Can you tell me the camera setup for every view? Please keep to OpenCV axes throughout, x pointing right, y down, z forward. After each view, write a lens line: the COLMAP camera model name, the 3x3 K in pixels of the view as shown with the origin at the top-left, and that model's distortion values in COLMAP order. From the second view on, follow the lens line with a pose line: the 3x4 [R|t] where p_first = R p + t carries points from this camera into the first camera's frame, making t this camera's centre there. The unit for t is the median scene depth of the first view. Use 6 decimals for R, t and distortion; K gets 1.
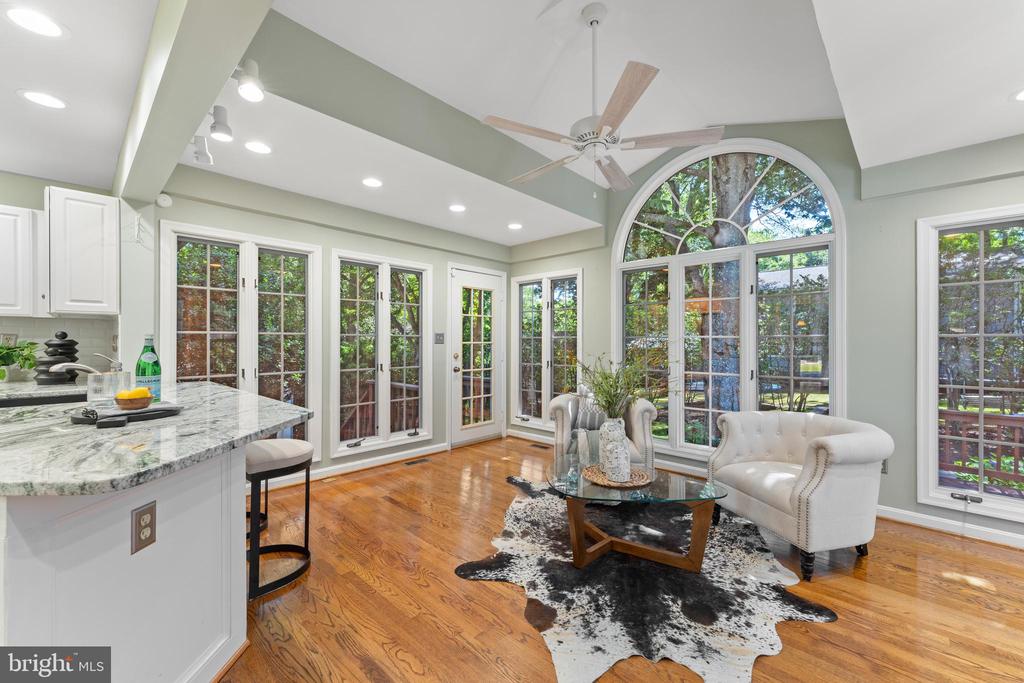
lens RADIAL K [[416.0, 0, 511.6], [0, 416.0, 339.1], [0, 0, 1]] dist [0.001204, -0.000447]
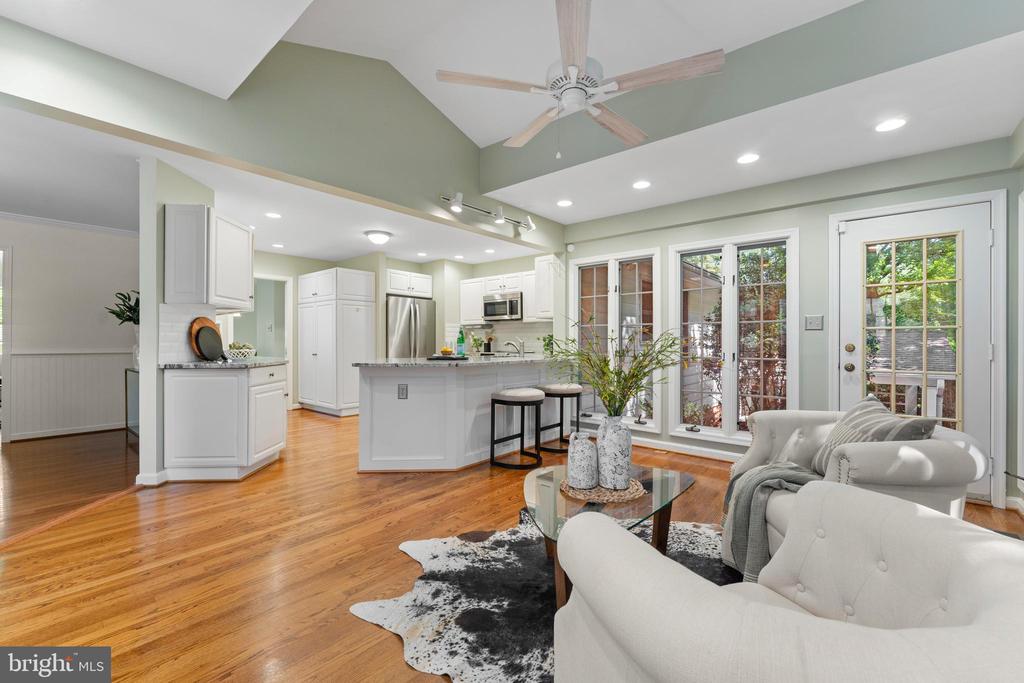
lens RADIAL K [[416.0, 0, 502.9], [0, 416.0, 343.7], [0, 0, 1]] dist [0.001204, -0.000447]
pose [[0.051363, 0.002681, -0.998676, 1.265435], [0.006025, 0.999977, 0.002995, 0.068997], [0.998662, -0.006171, 0.051345, 0.965215]]
